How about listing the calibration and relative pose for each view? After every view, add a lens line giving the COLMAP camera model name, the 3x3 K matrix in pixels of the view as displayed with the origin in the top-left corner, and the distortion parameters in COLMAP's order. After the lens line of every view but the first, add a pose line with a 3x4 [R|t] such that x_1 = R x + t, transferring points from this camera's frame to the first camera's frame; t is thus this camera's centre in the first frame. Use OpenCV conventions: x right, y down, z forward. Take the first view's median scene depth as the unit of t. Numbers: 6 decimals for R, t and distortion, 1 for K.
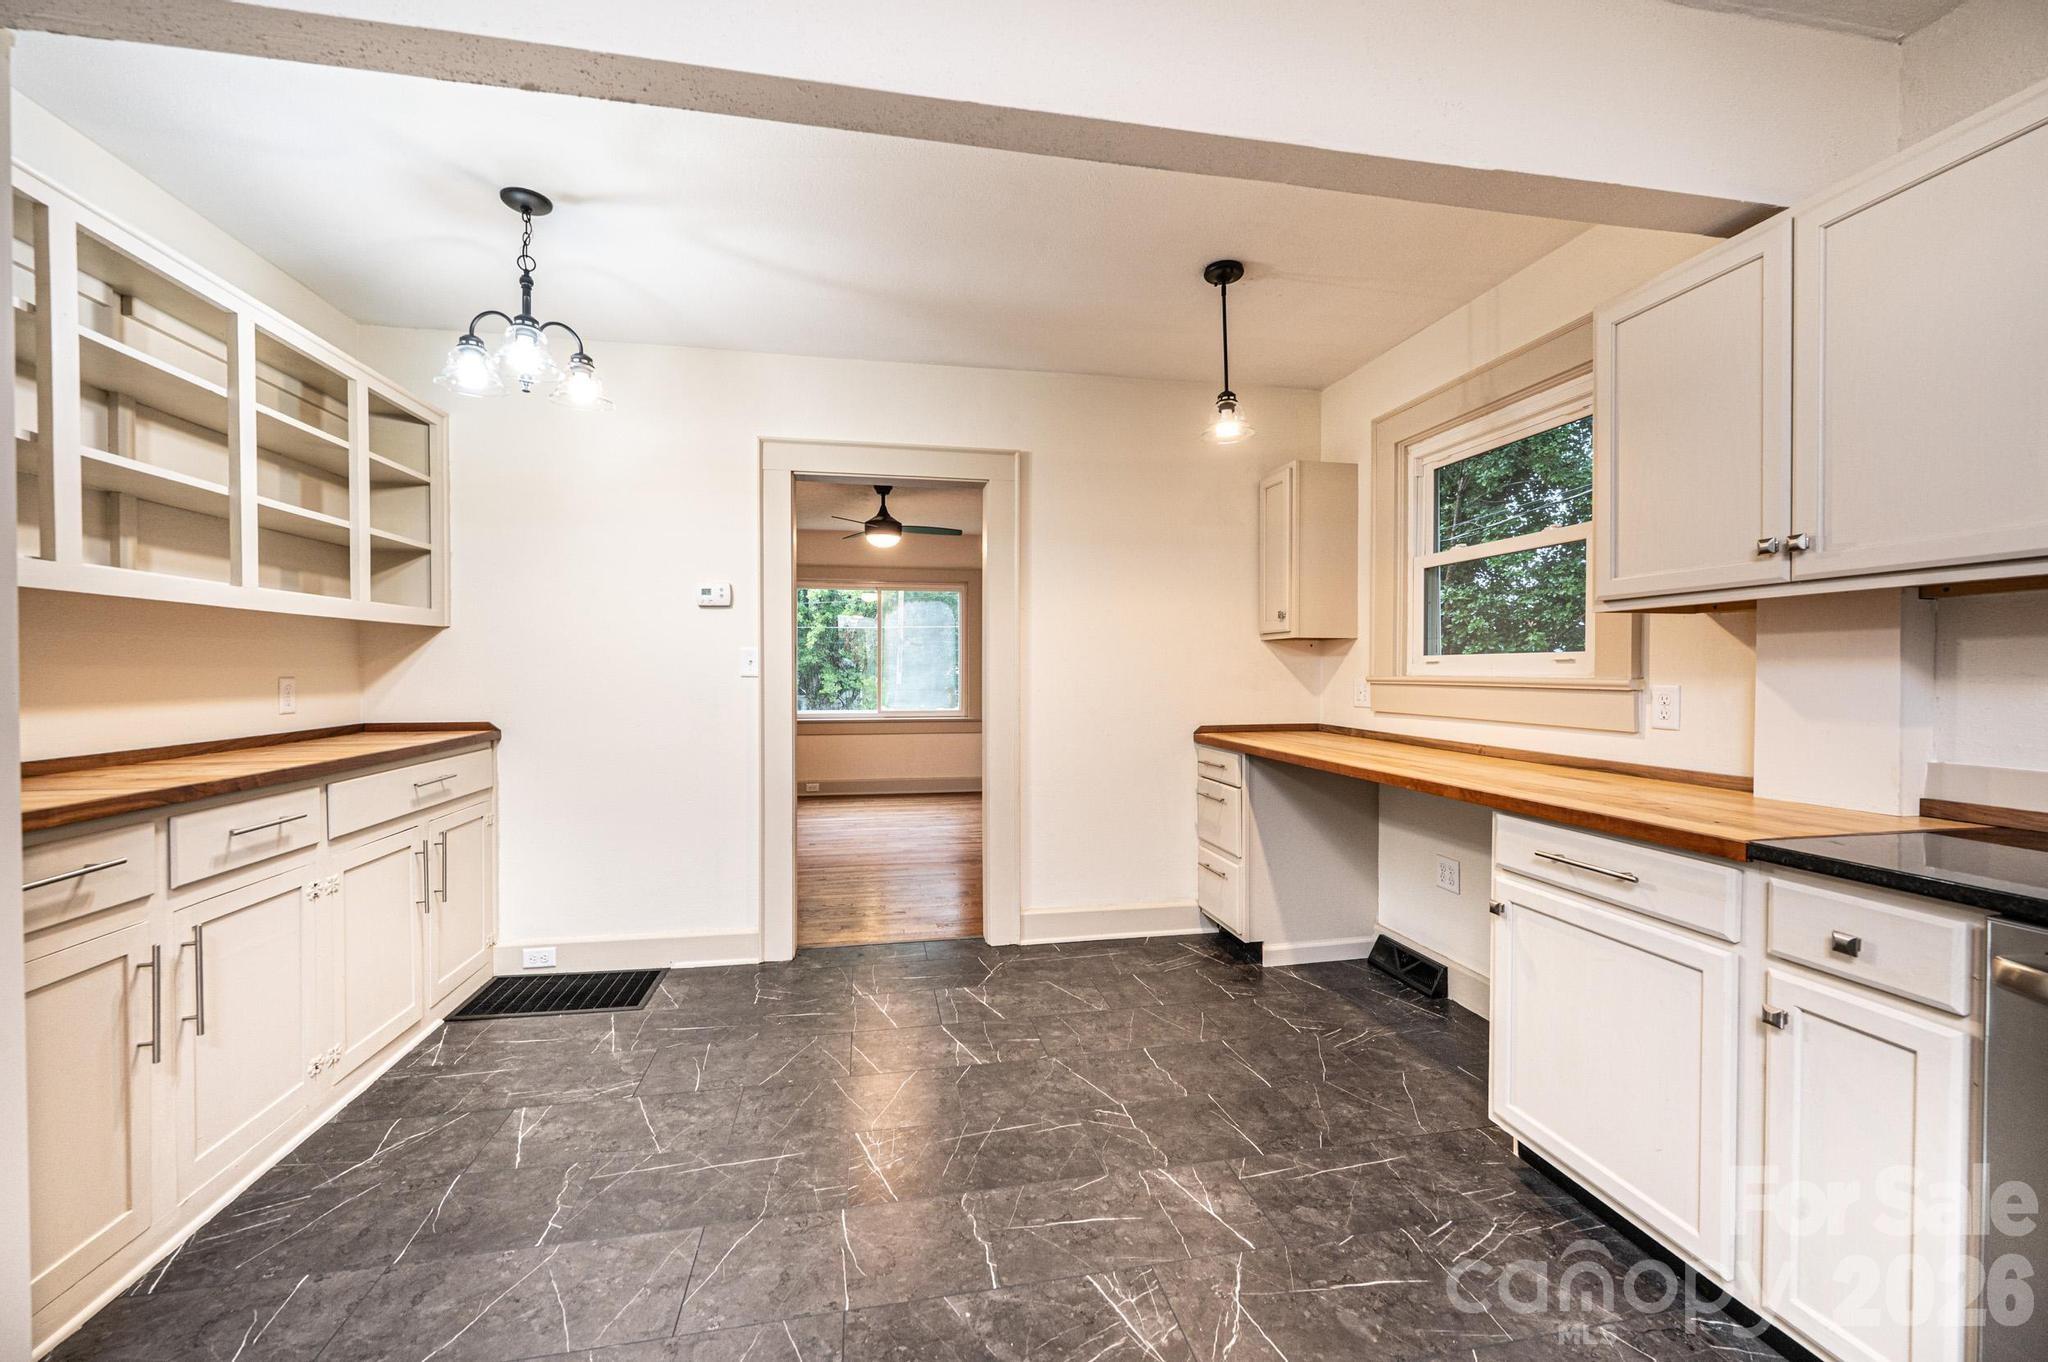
lens RADIAL K [[813.9, 0, 1024.6], [0, 813.9, 684.3], [0, 0, 1]] dist [-0.000007, 0.000083]
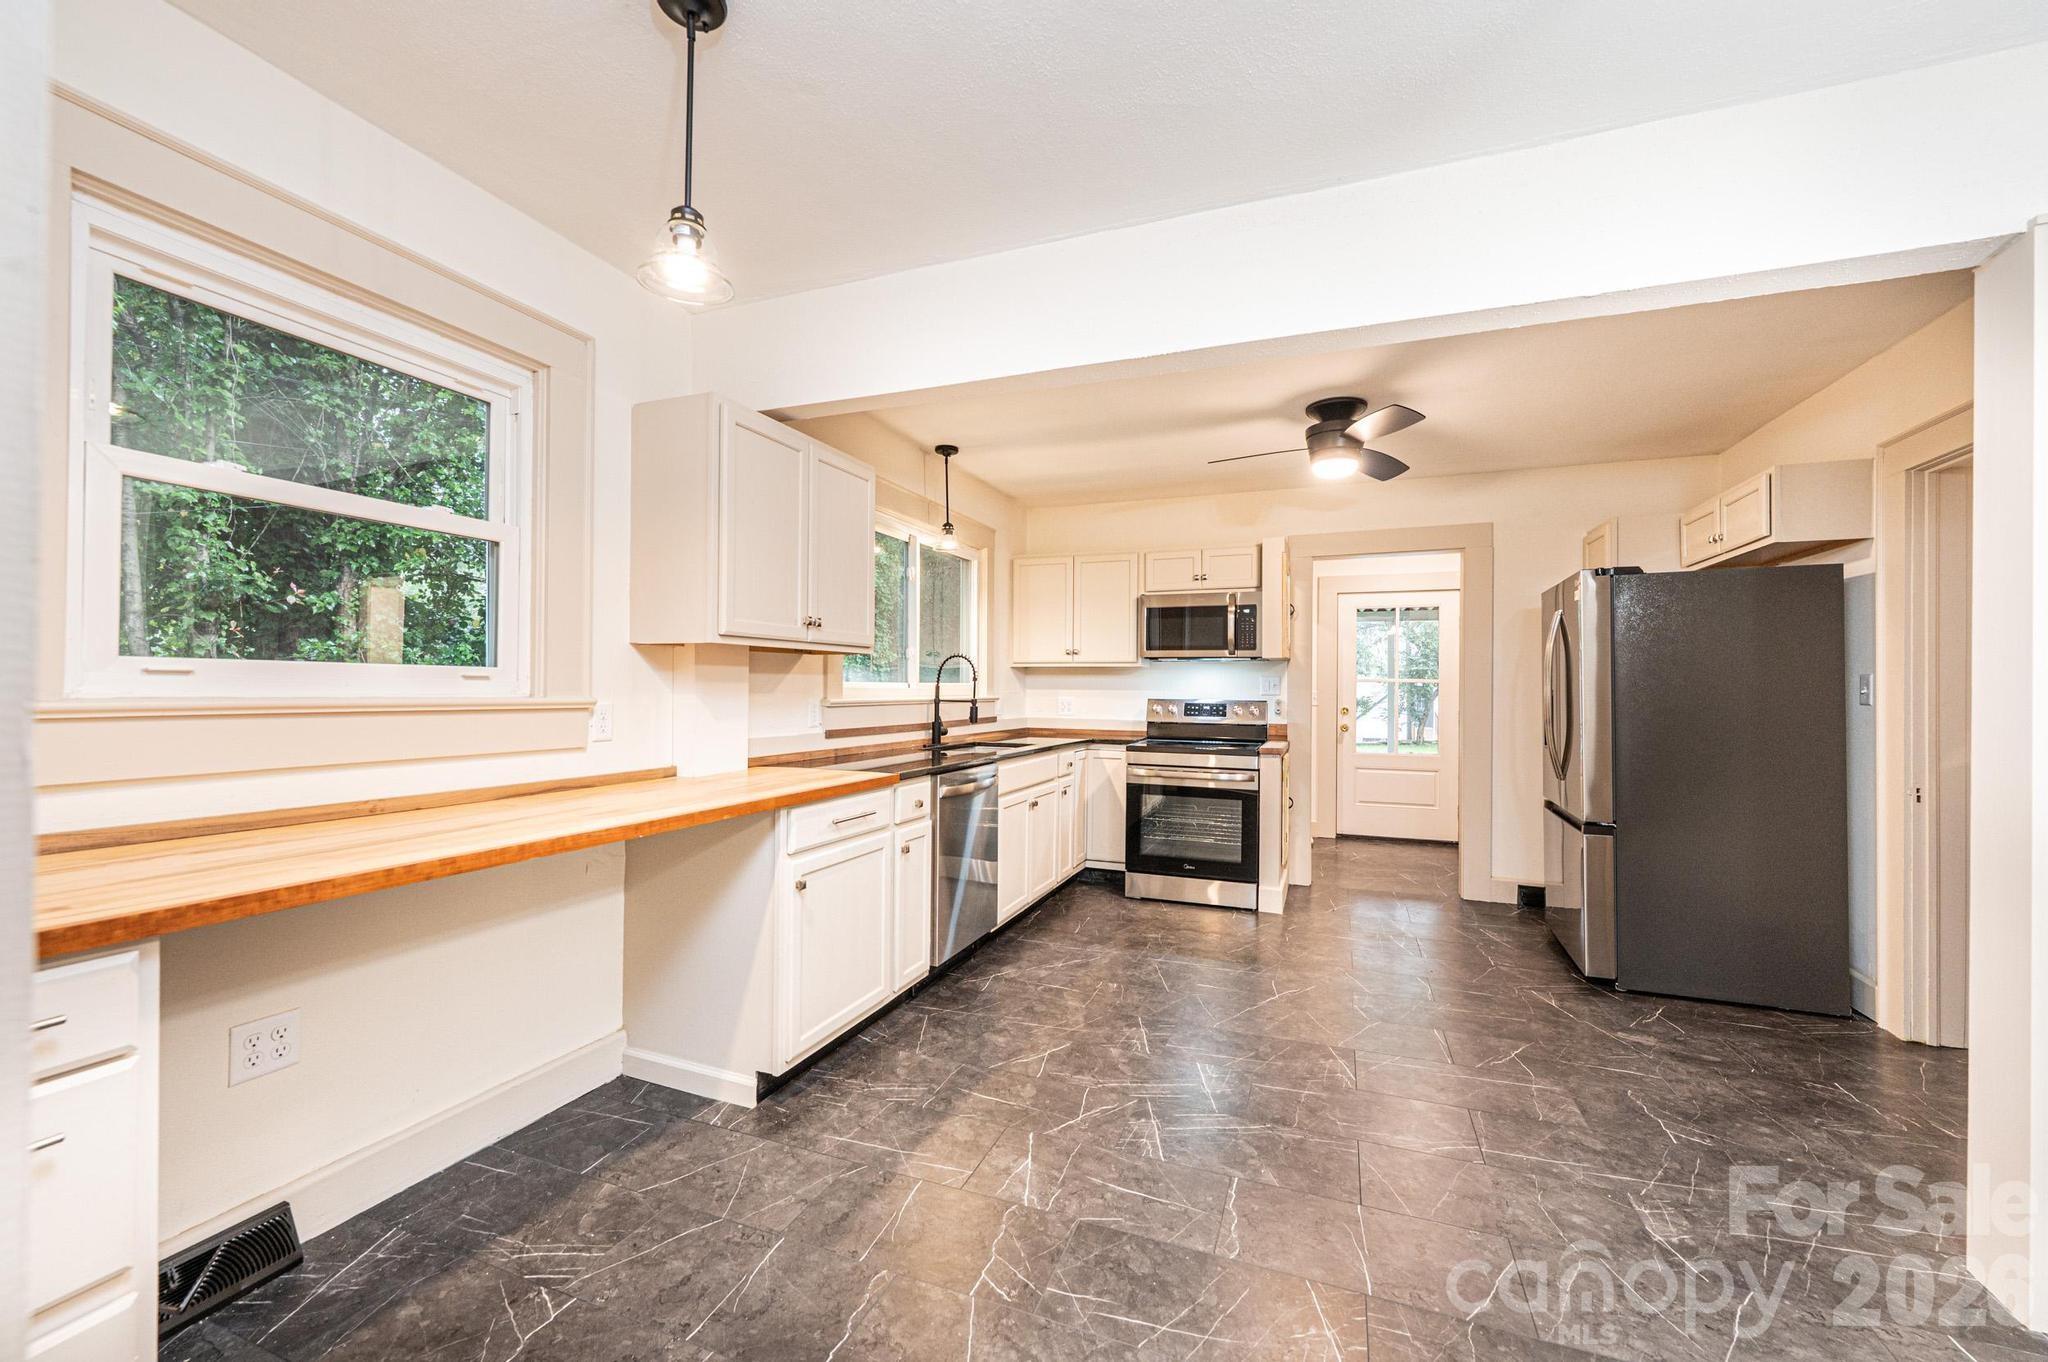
lens RADIAL K [[813.9, 0, 1024.6], [0, 813.9, 684.3], [0, 0, 1]] dist [-0.000007, 0.000083]
pose [[-0.846273, -0.003984, 0.532735, -0.339891], [-0.000221, 0.999975, 0.007128, -0.034347], [-0.532750, 0.005915, -0.846252, 1.771698]]
